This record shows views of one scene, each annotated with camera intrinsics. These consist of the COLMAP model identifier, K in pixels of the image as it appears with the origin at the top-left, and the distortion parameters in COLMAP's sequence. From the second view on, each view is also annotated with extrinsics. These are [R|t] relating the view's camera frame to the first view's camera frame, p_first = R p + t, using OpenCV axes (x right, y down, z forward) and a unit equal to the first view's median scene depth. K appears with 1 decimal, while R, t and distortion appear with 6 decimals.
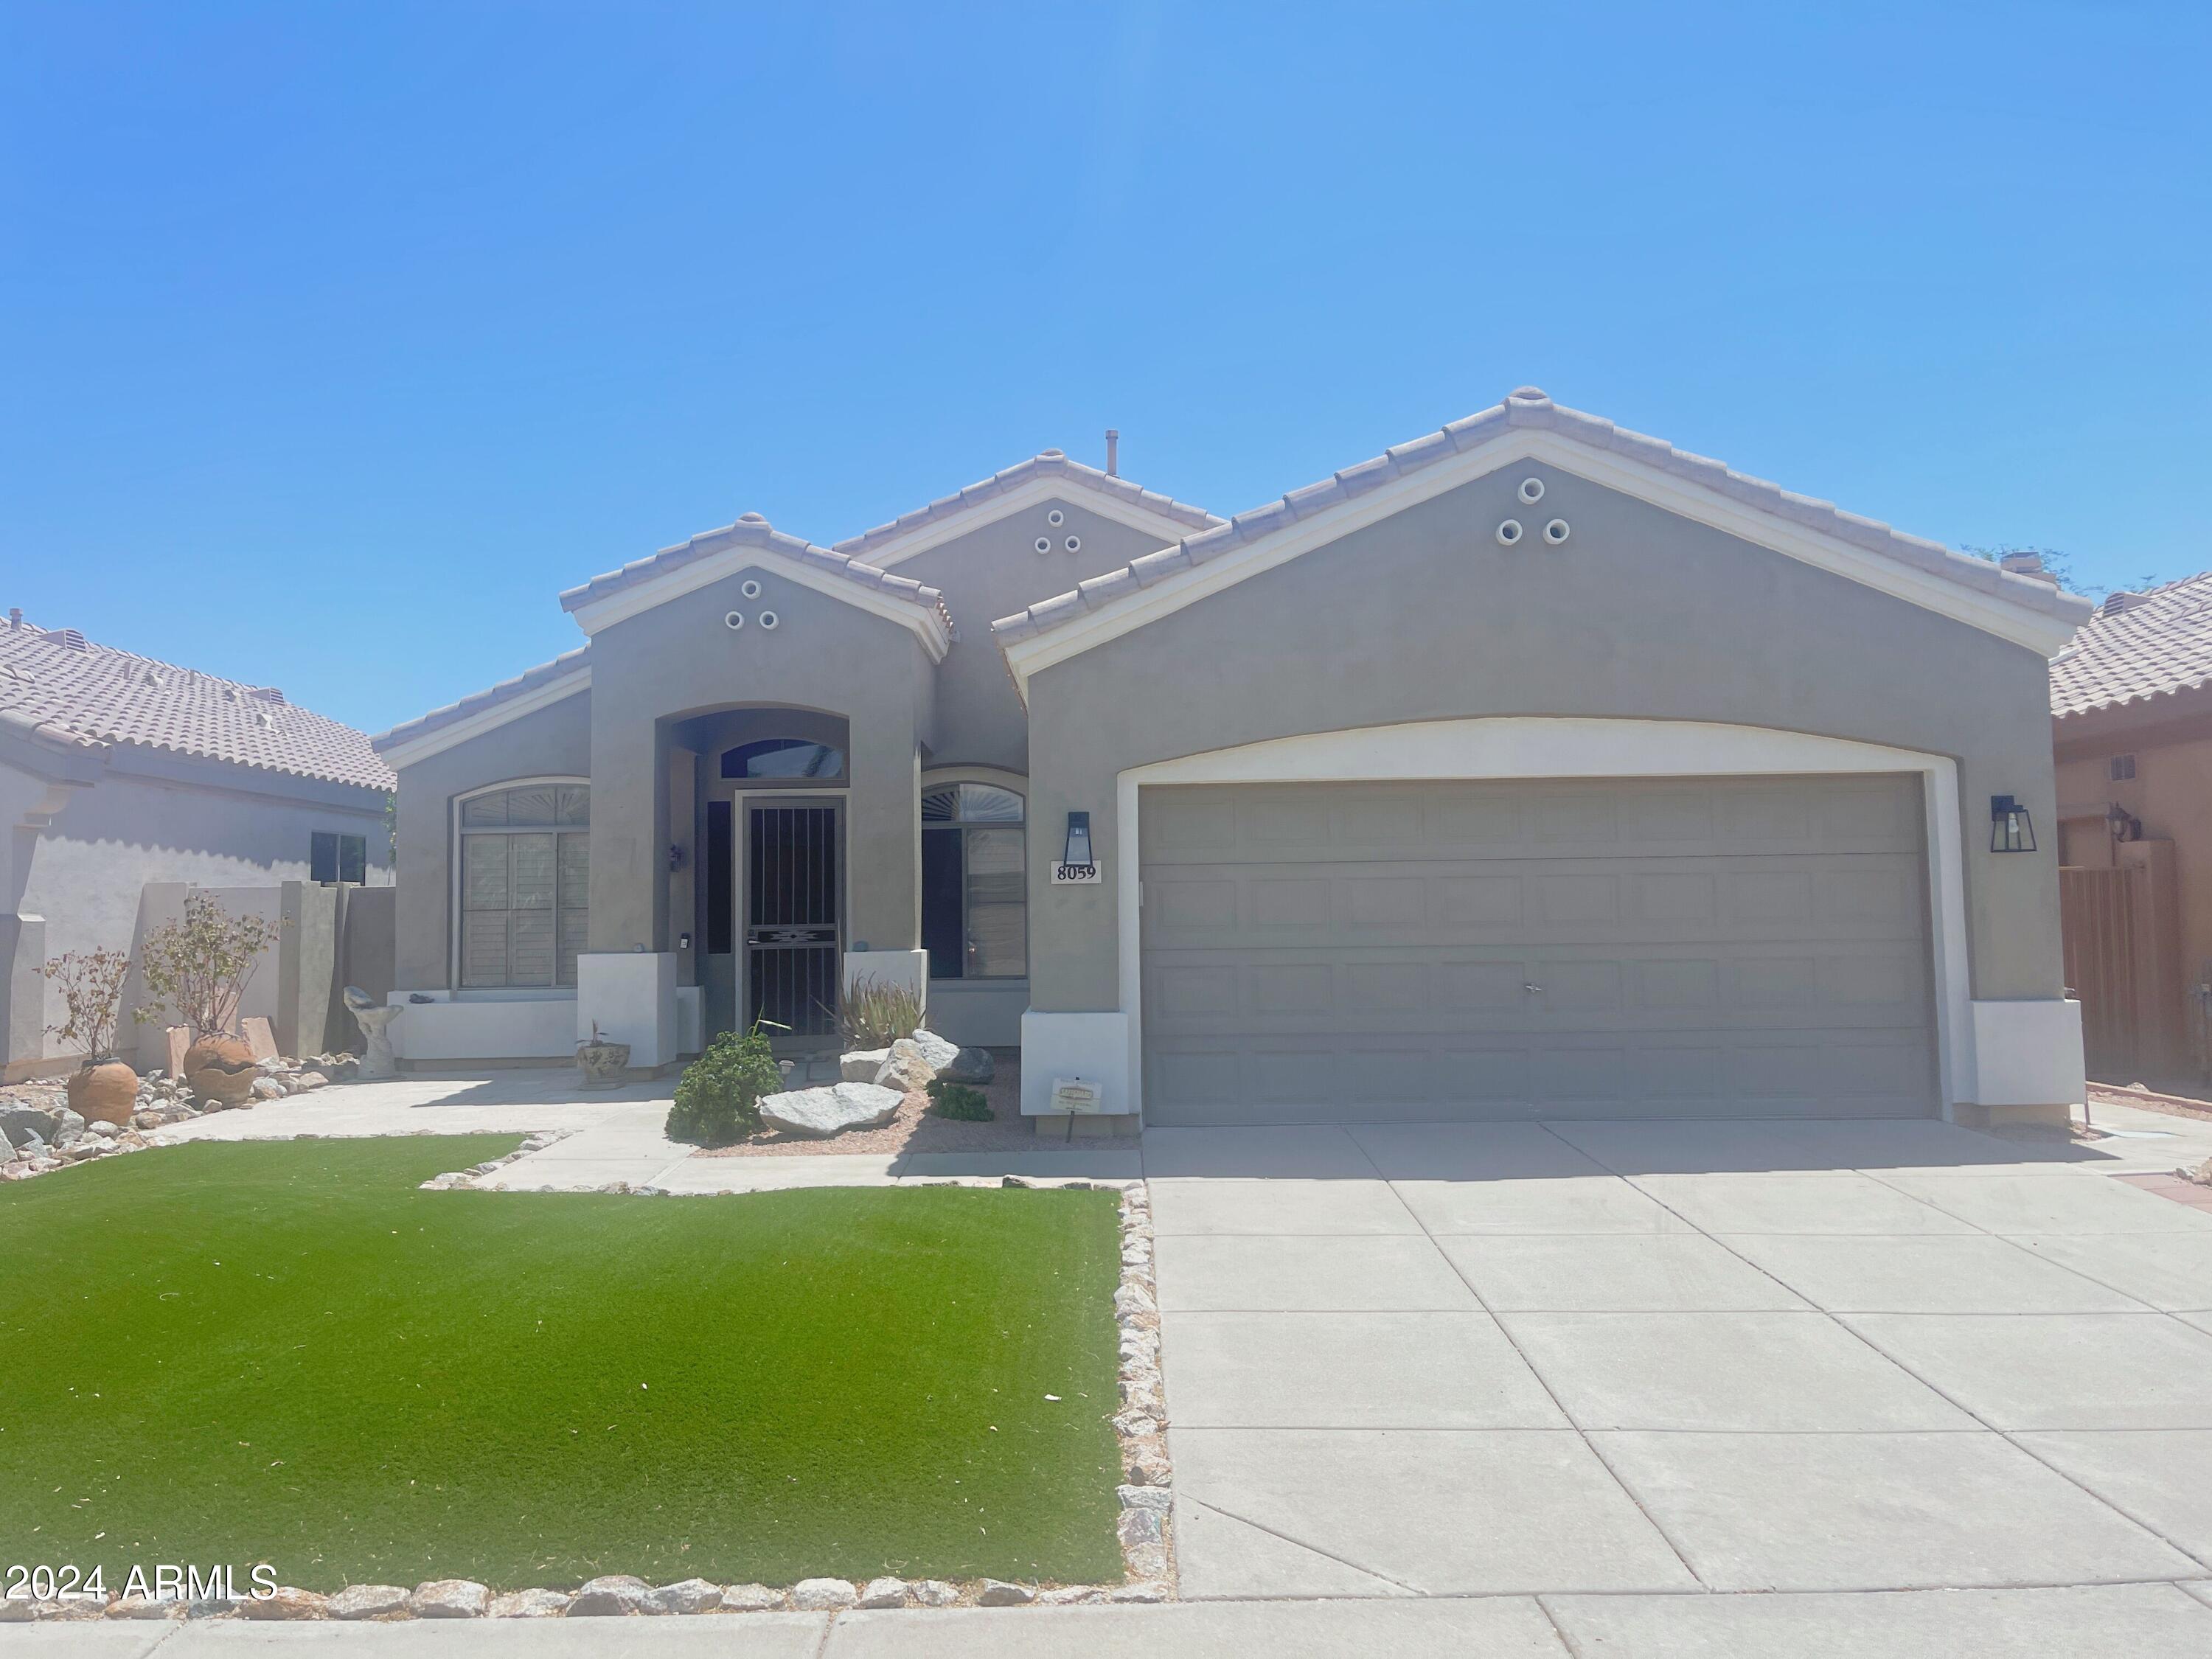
lens RADIAL K [[1599.9, 0, 1110.8], [0, 1599.9, 779.7], [0, 0, 1]] dist [0.021329, -0.000083]
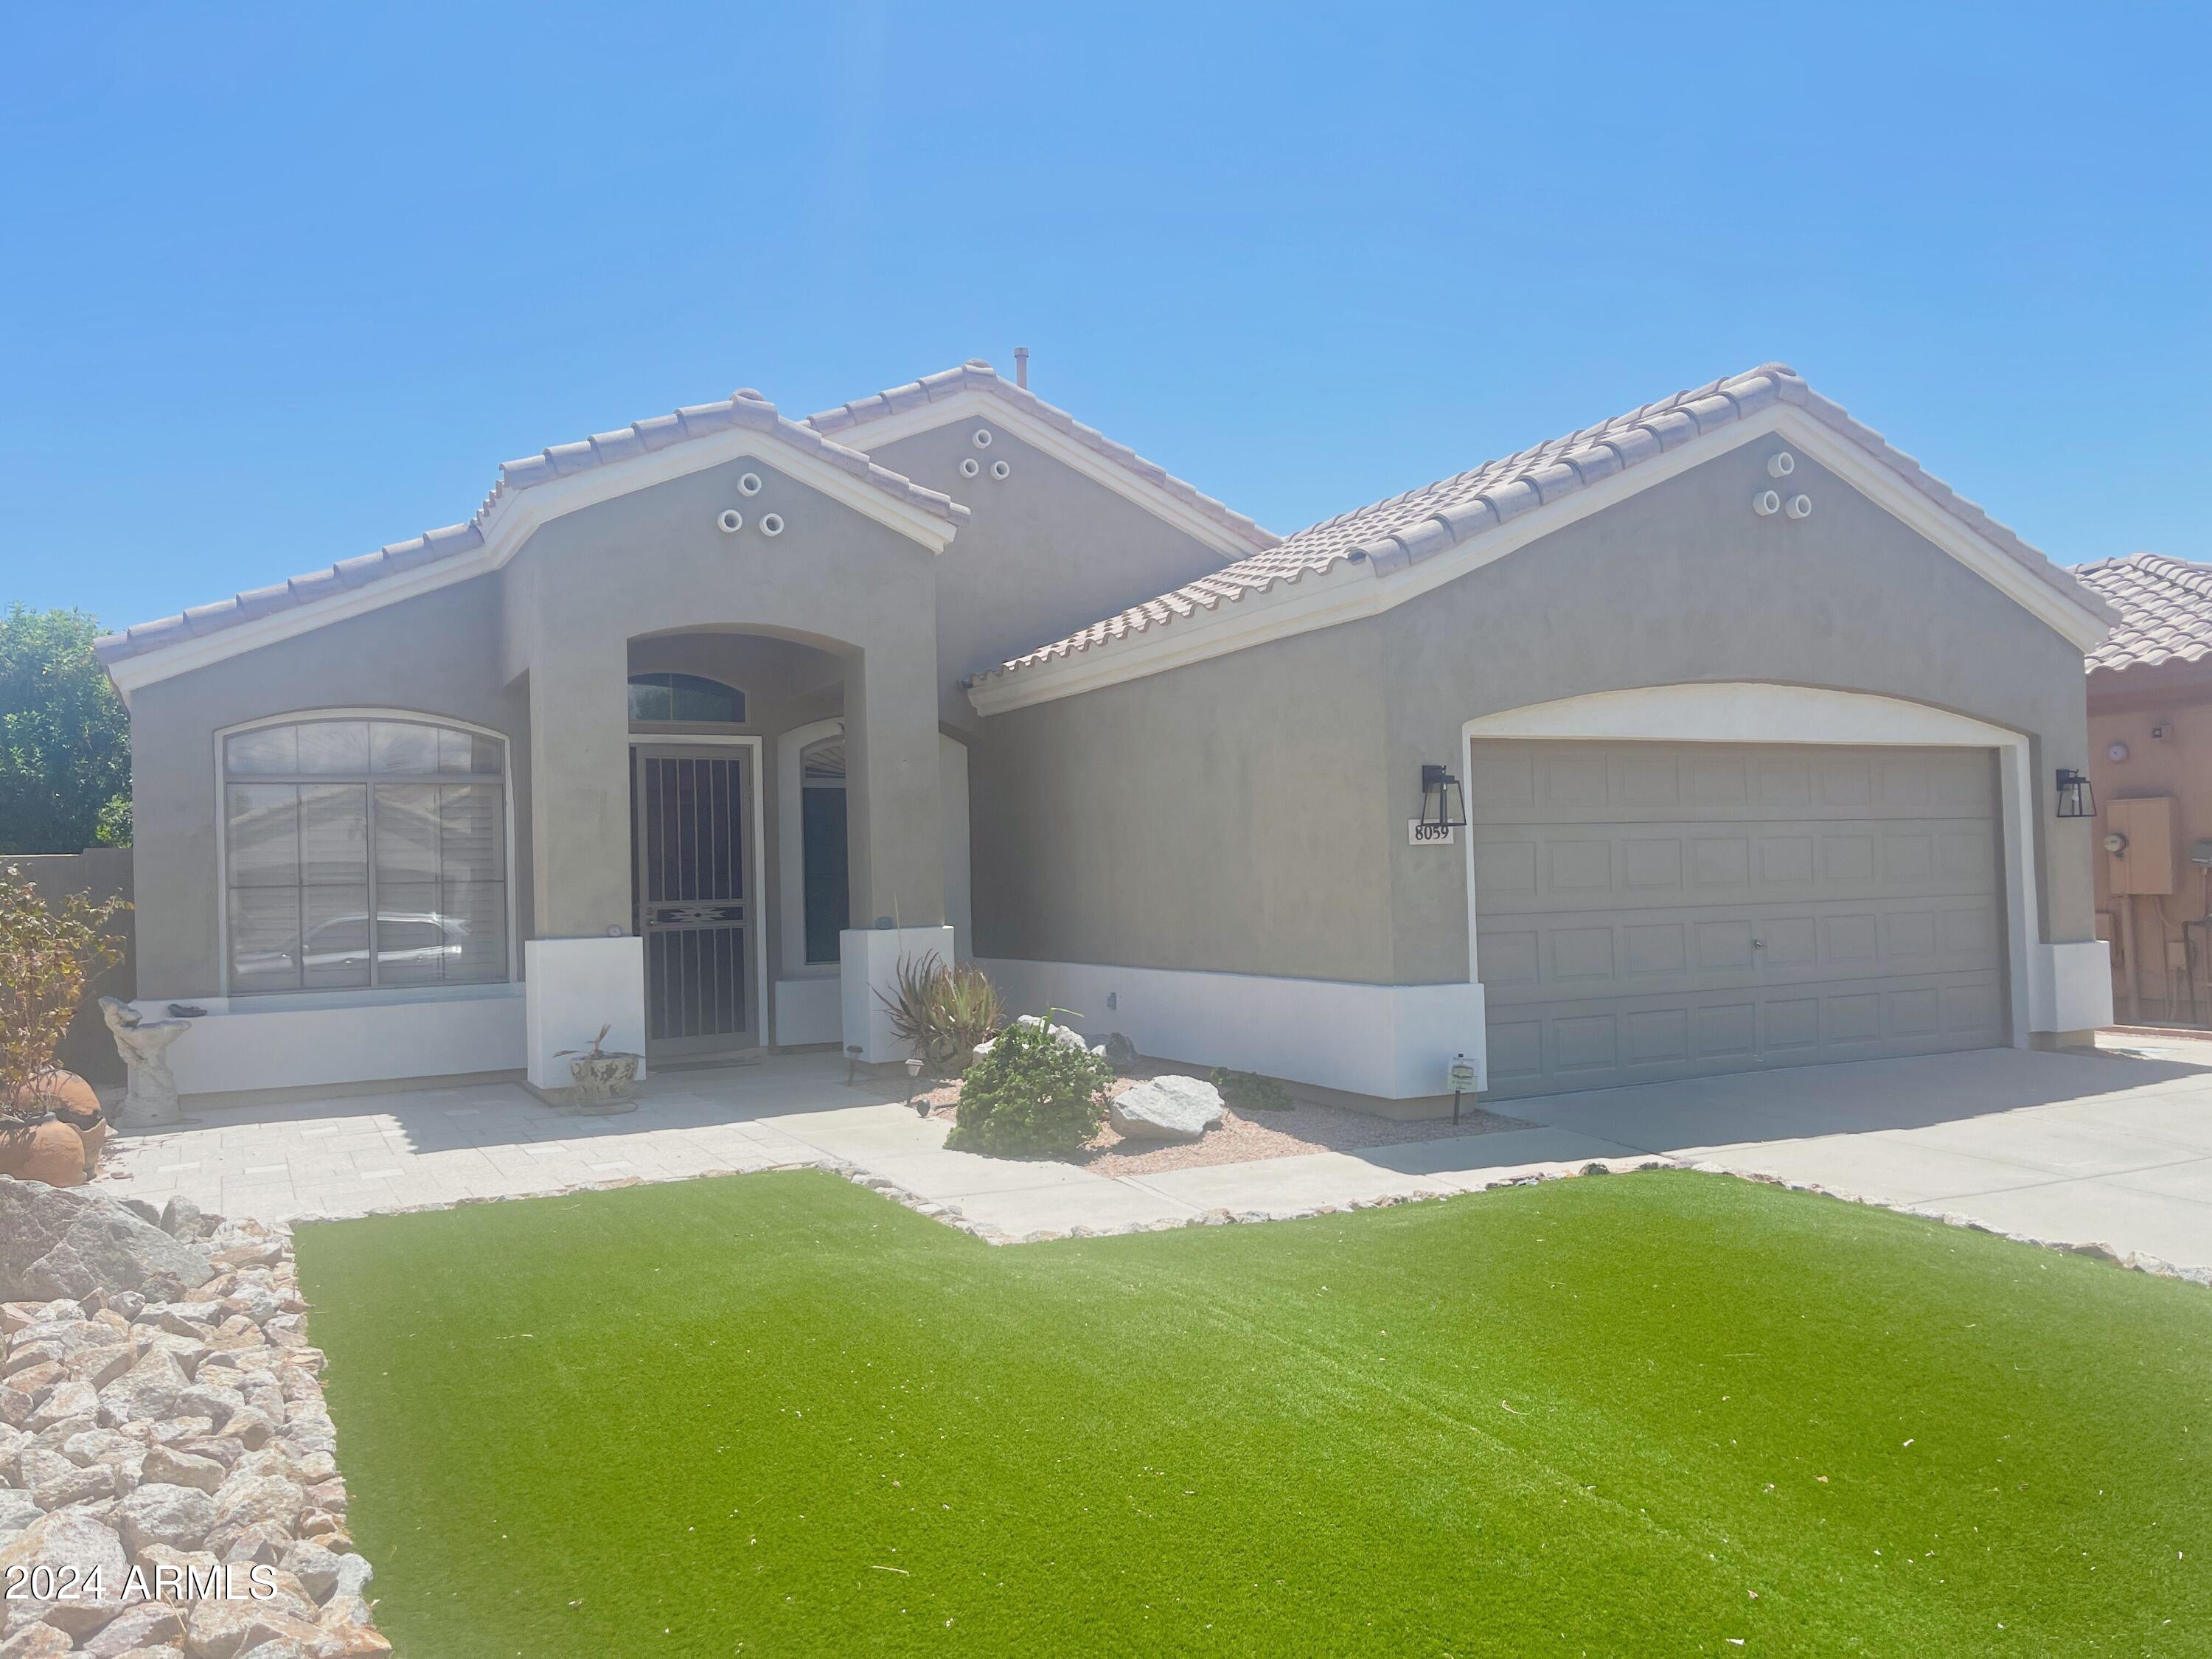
lens RADIAL K [[1610.4, 0, 1106.0], [0, 1610.4, 829.5], [0, 0, 1]] dist [0.020181, -0.001203]
pose [[0.890141, 0.005154, 0.455656, -0.440863], [-0.025760, 0.998906, 0.039025, 0.018384], [-0.454957, -0.046476, 0.889300, 0.192162]]
